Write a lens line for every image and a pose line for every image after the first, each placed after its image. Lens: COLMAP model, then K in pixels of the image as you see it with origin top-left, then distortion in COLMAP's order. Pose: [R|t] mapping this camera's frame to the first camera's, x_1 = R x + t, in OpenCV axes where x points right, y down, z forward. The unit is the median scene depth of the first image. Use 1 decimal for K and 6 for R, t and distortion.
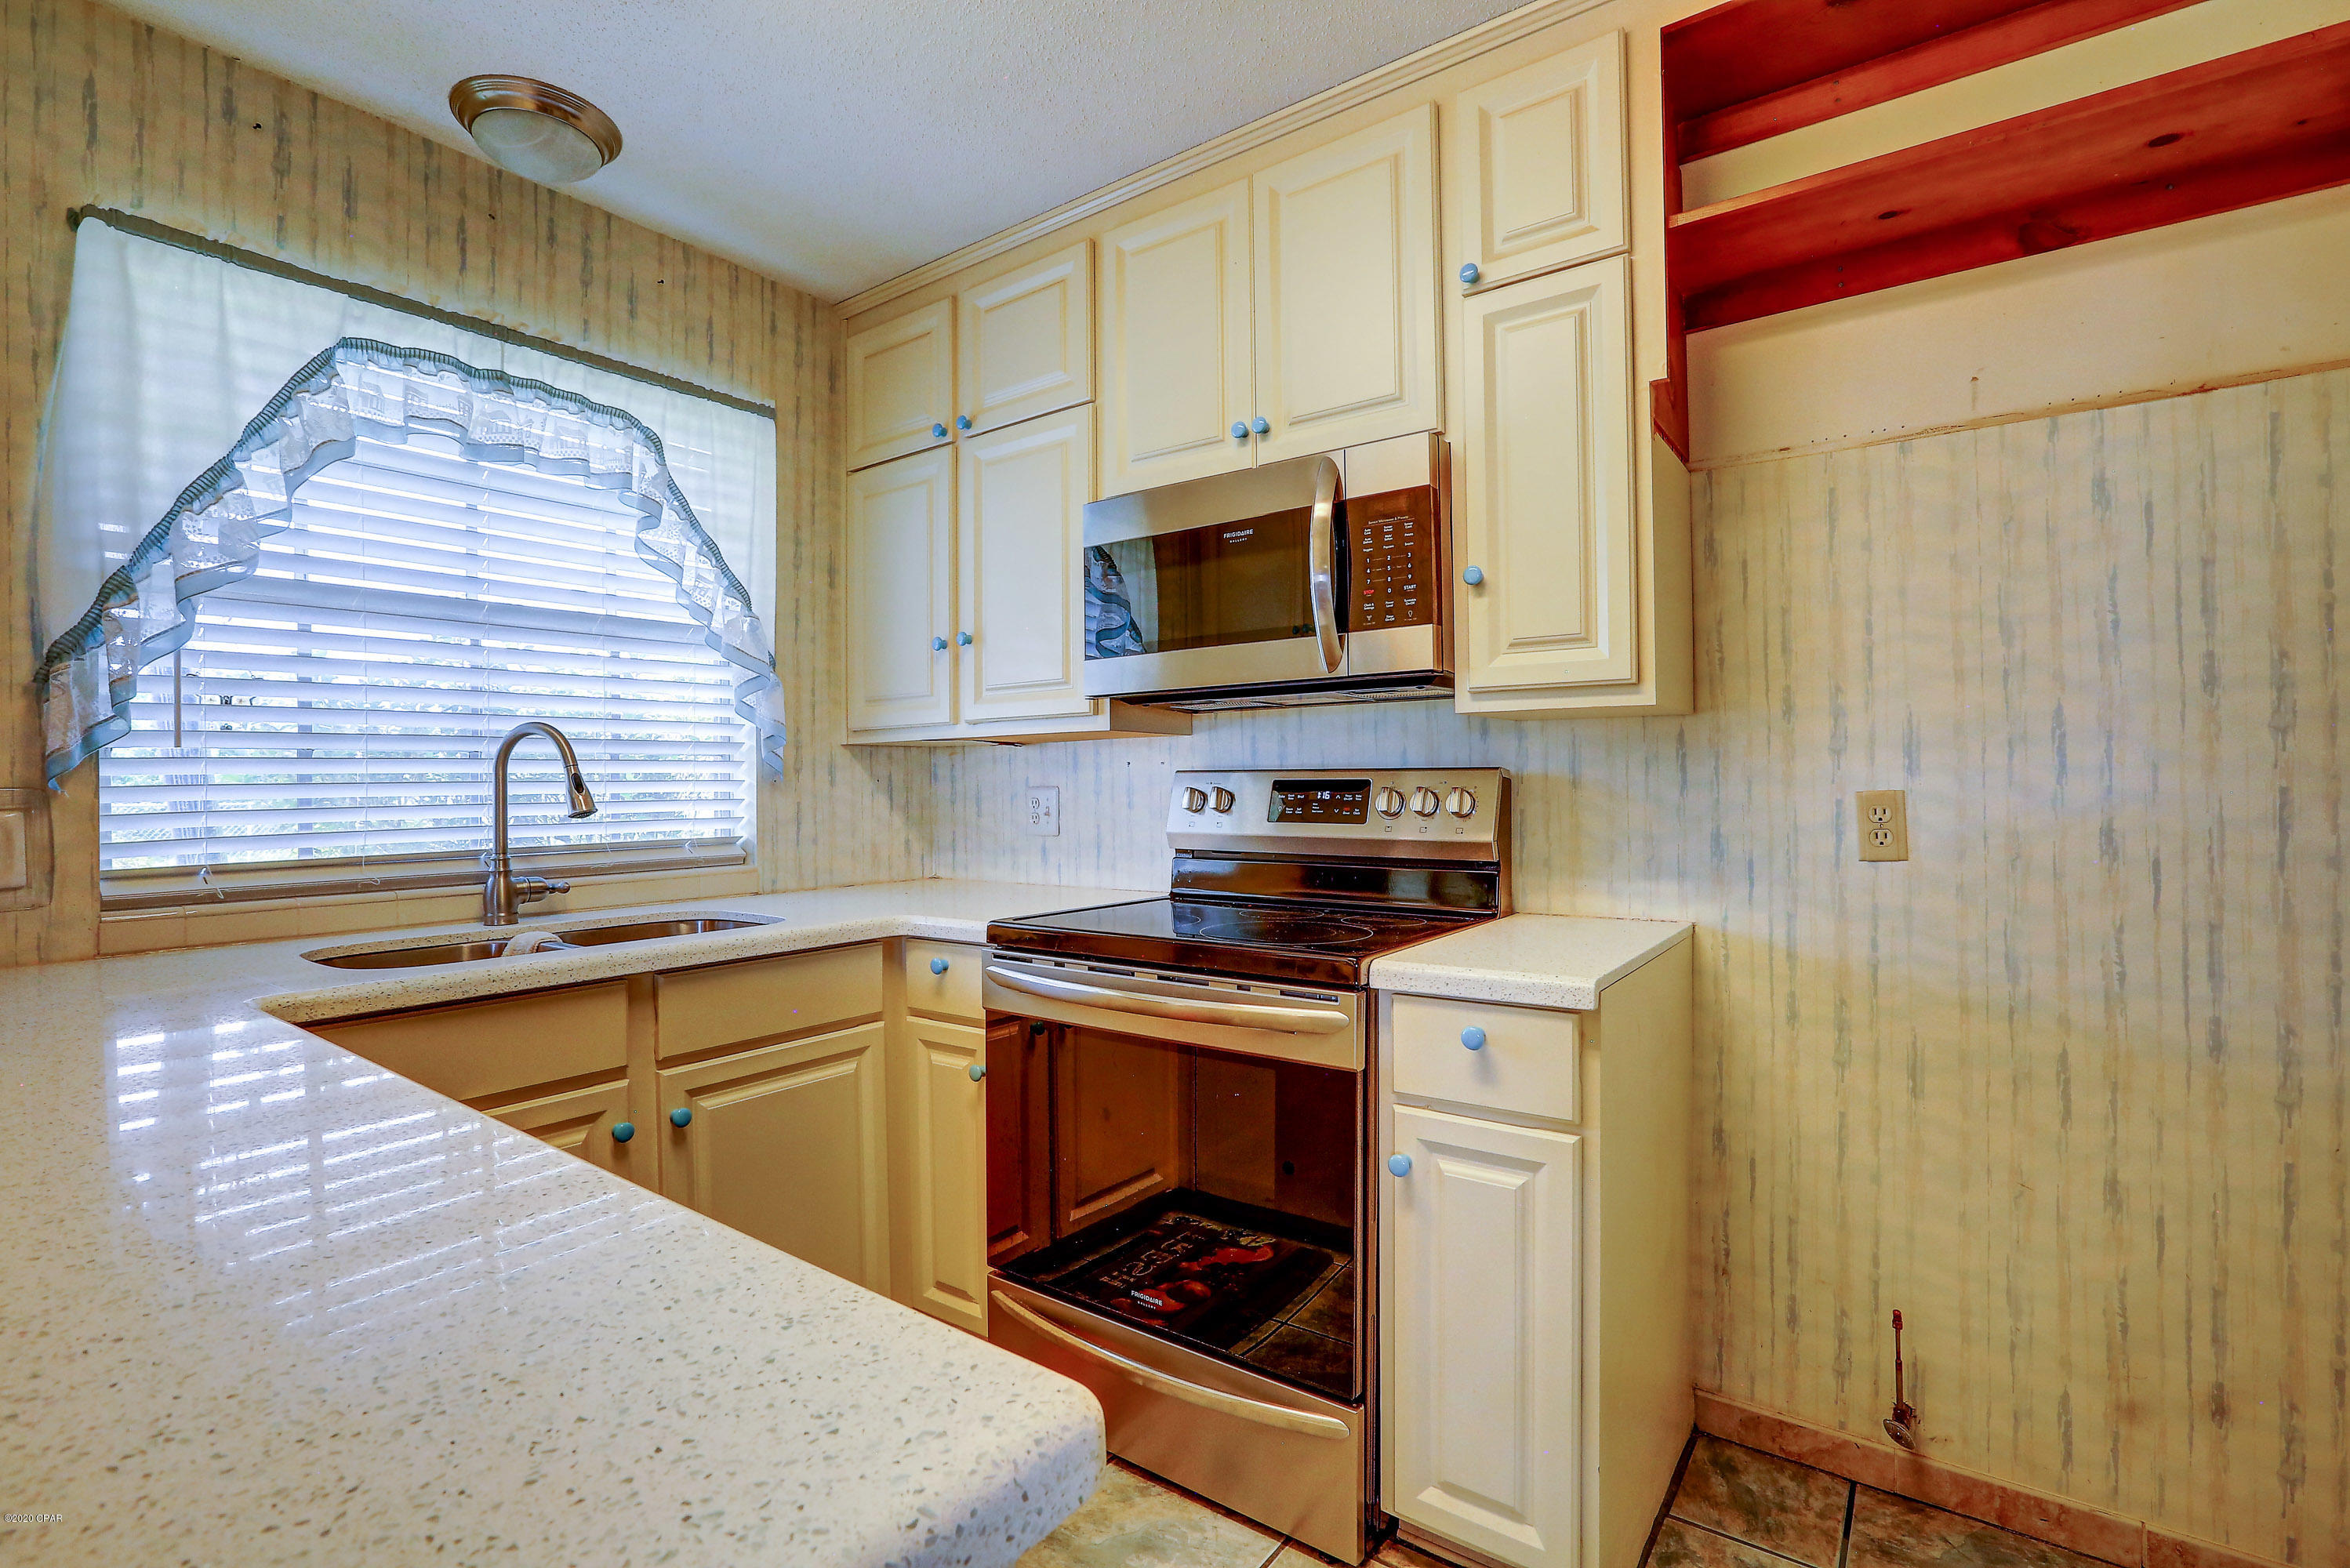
lens RADIAL K [[1079.9, 0, 1167.7], [0, 1079.9, 784.2], [0, 0, 1]] dist [-0.059617, 0.025418]
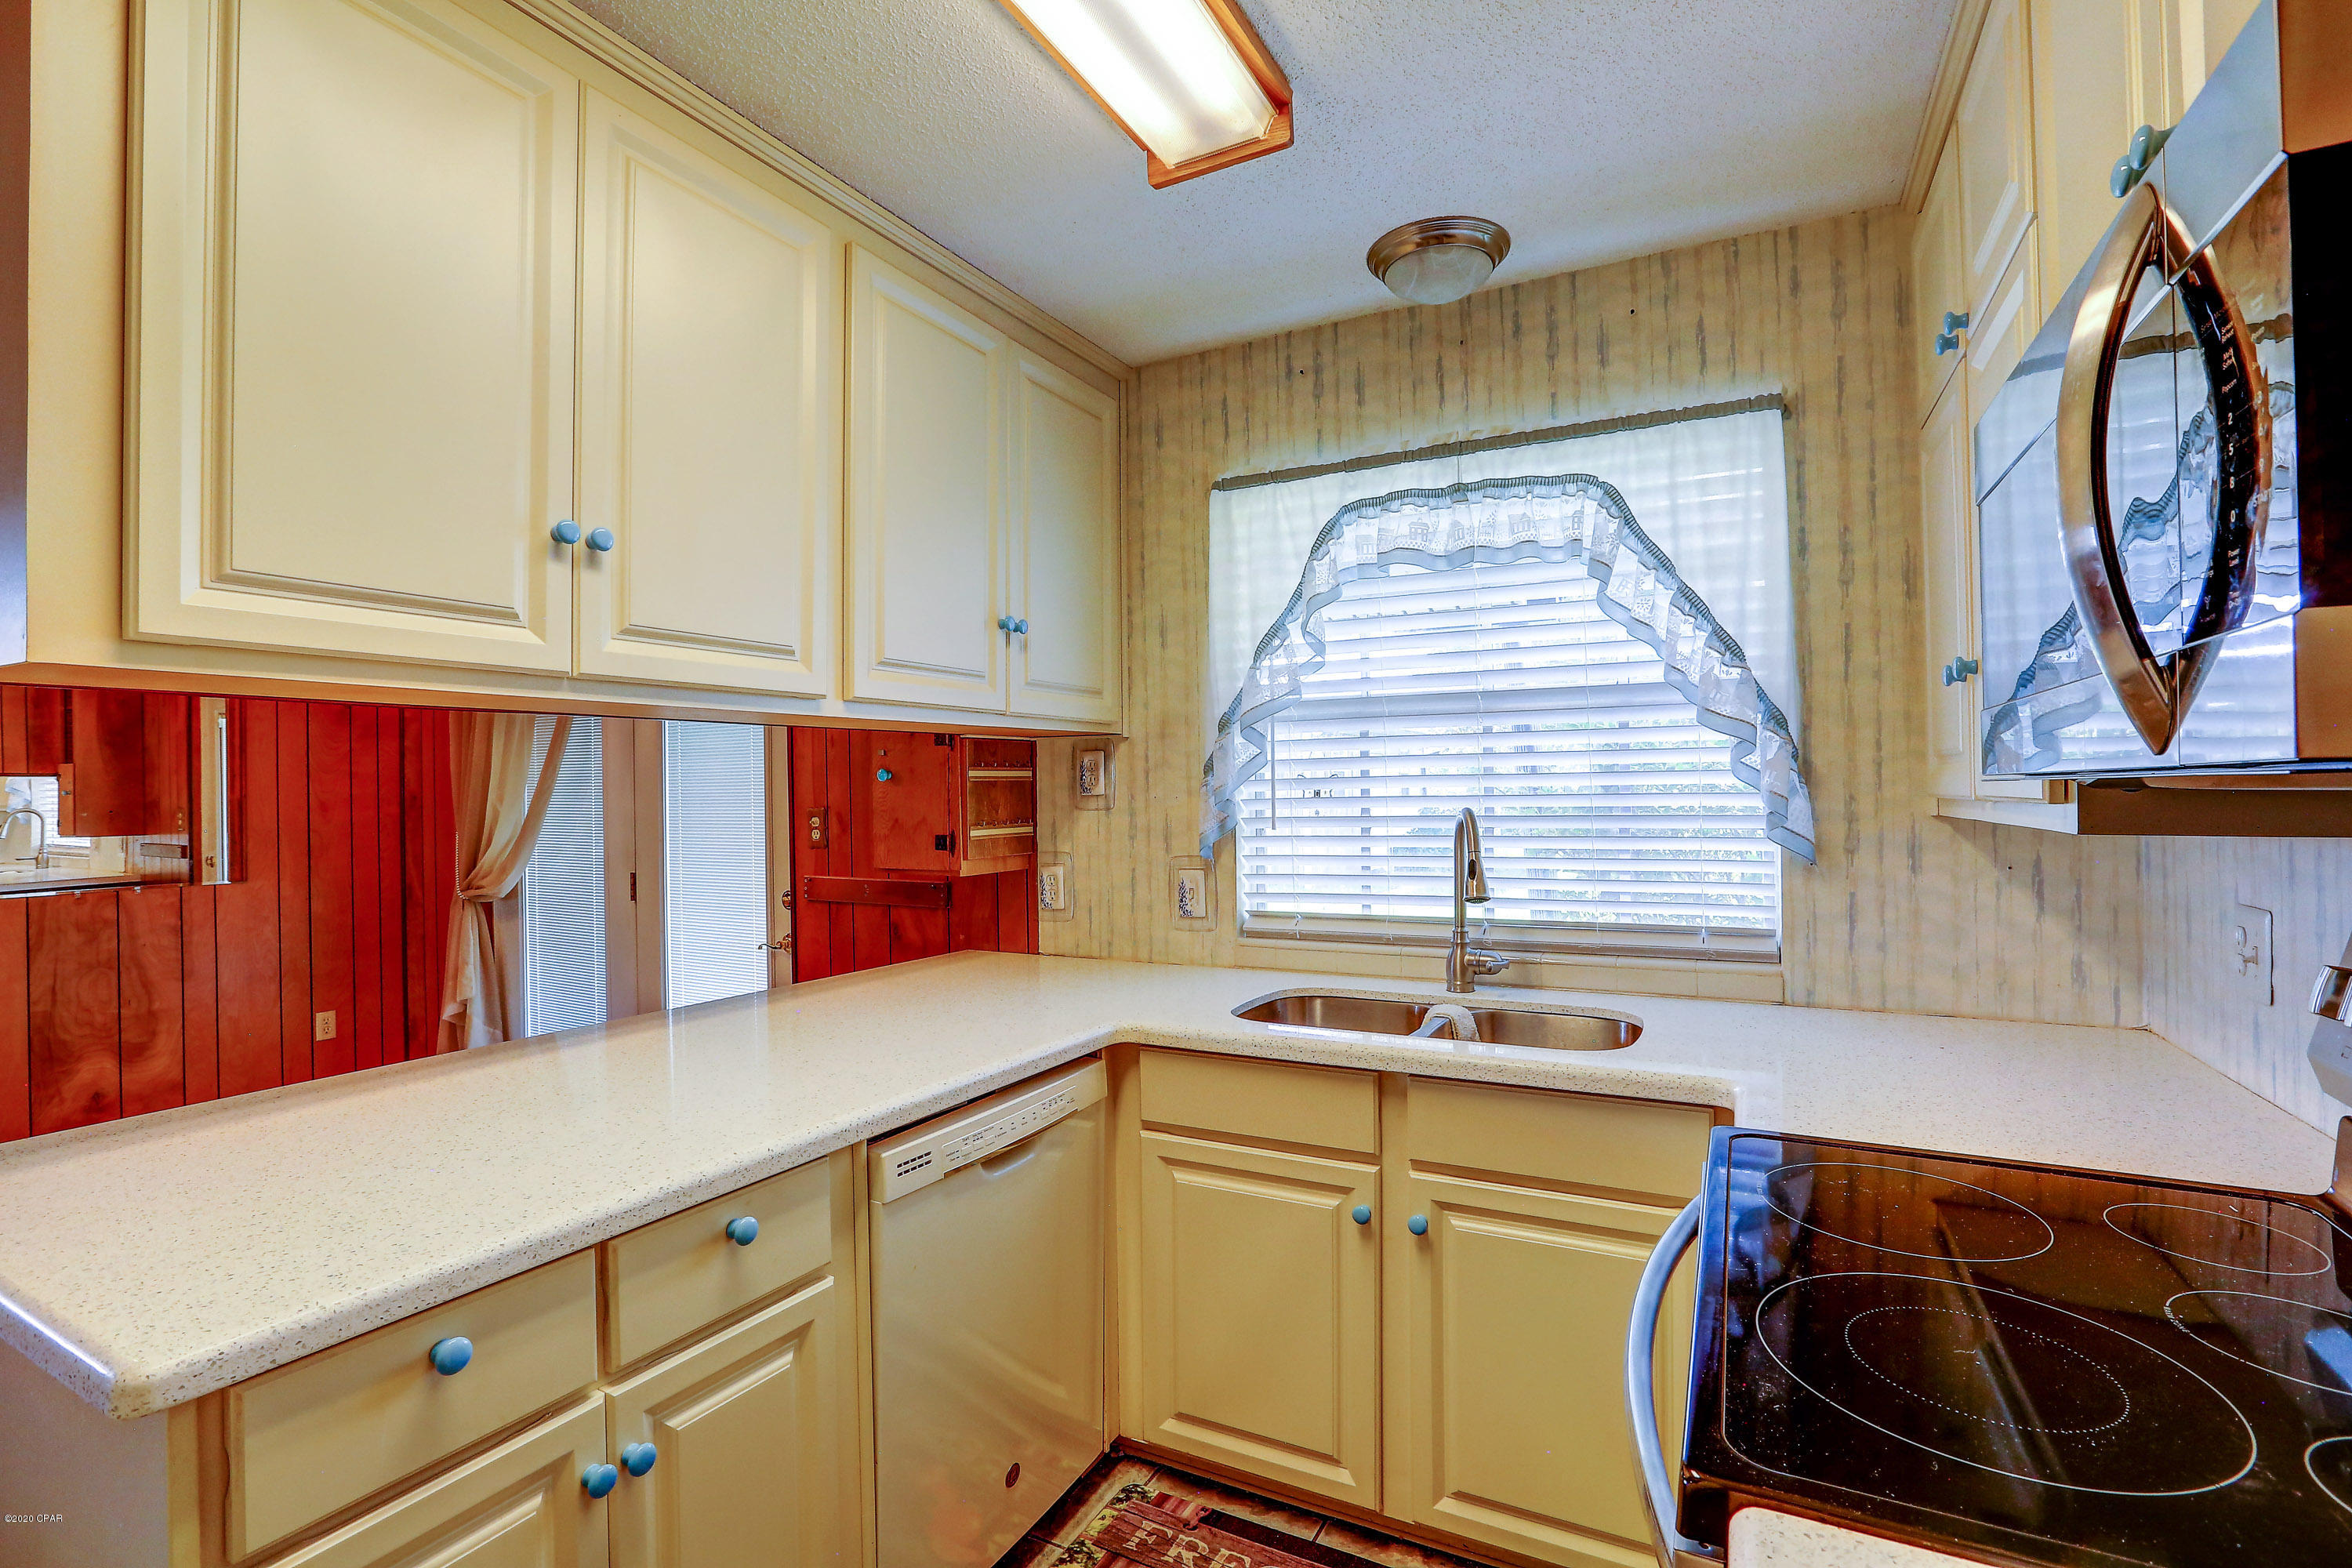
lens RADIAL K [[1080.9, 0, 1168.7], [0, 1080.9, 784.2], [0, 0, 1]] dist [-0.059617, 0.025418]
pose [[0.147915, -0.000779, -0.989000, 0.401508], [0.009788, 0.999952, 0.000676, -0.080992], [0.988952, -0.009780, 0.147916, 0.514028]]
